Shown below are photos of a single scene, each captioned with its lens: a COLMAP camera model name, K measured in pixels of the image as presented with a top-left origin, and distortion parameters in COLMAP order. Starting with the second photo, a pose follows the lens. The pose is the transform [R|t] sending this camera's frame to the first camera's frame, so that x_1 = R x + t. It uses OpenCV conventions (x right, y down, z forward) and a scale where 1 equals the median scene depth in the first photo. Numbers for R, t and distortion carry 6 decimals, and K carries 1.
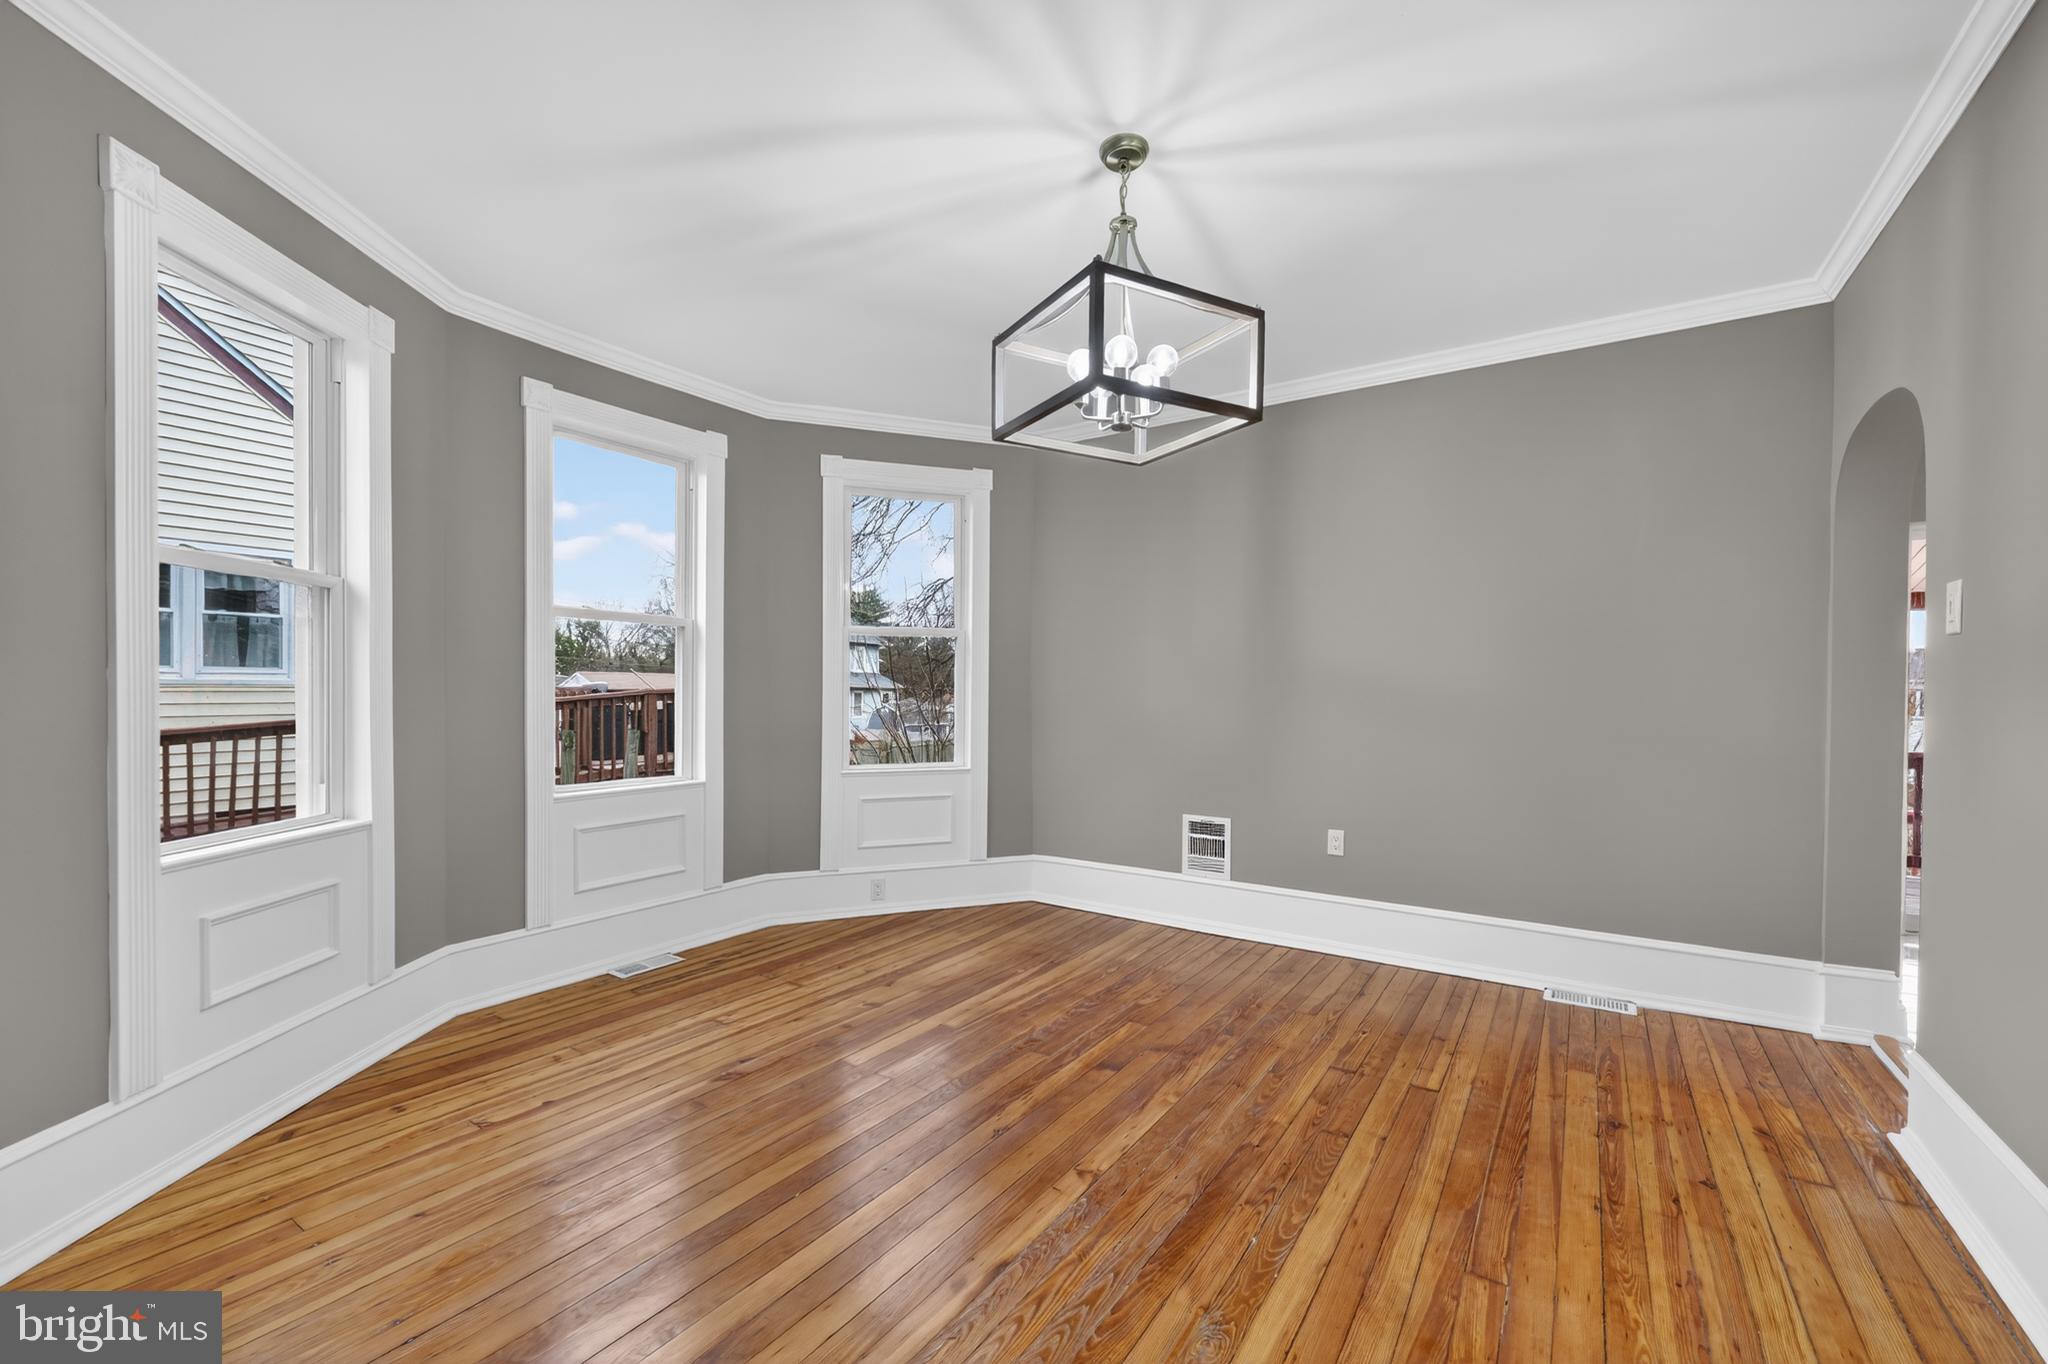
lens RADIAL K [[831.7, 0, 1021.6], [0, 831.7, 696.7], [0, 0, 1]] dist [0.007385, -0.000175]
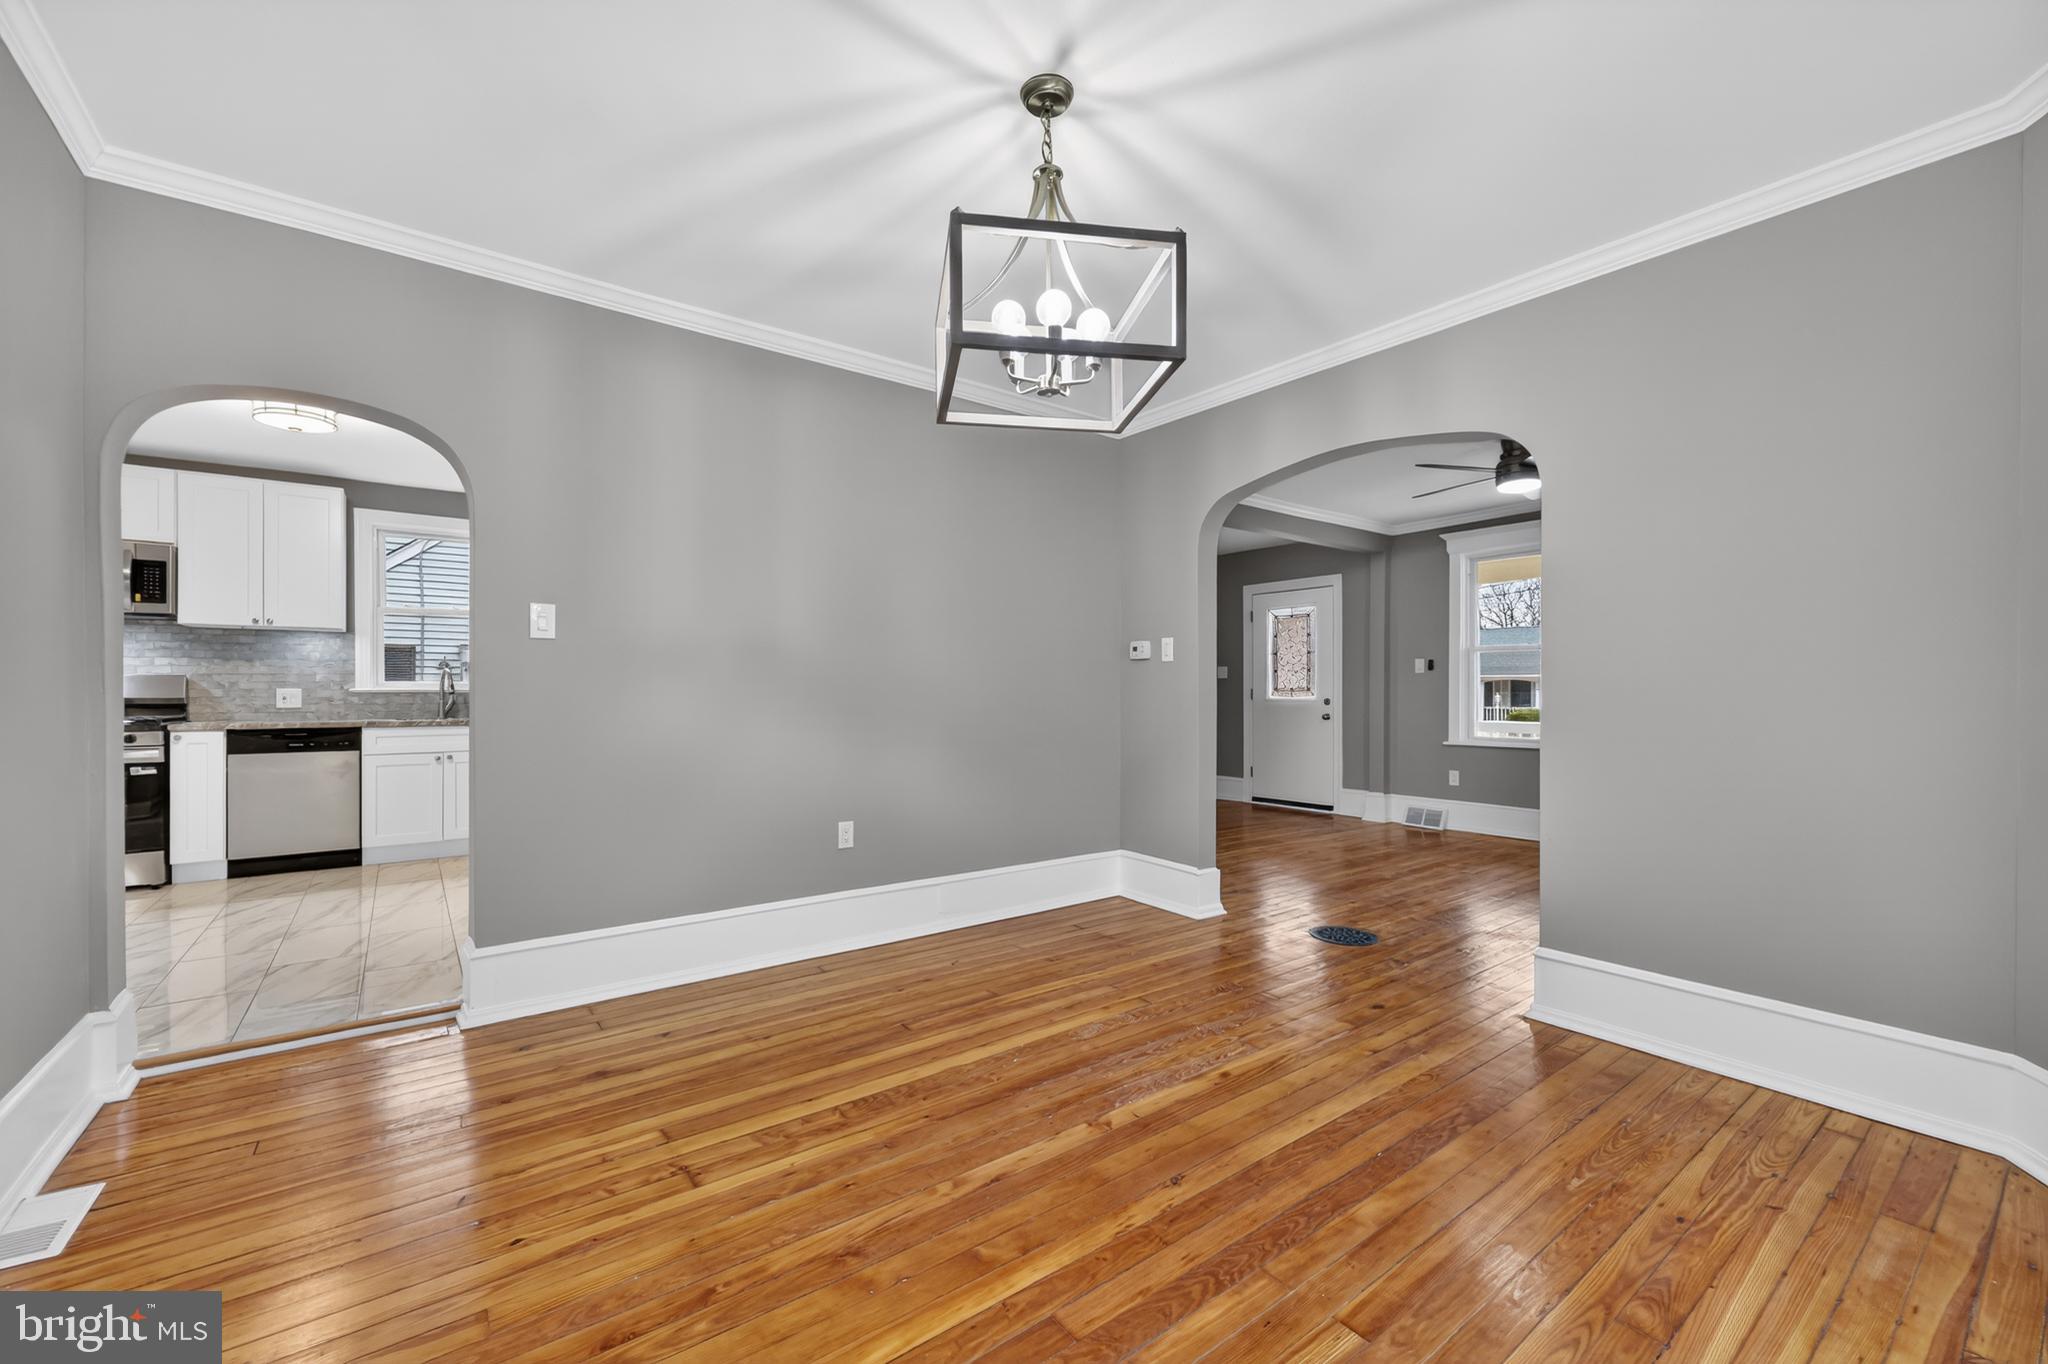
lens RADIAL K [[831.7, 0, 1022.0], [0, 831.7, 683.6], [0, 0, 1]] dist [0.007385, -0.000175]
pose [[-0.944024, -0.010176, 0.329720, -0.168122], [-0.010445, 0.999945, 0.000956, -0.001096], [-0.329712, -0.002542, -0.944078, 1.969935]]
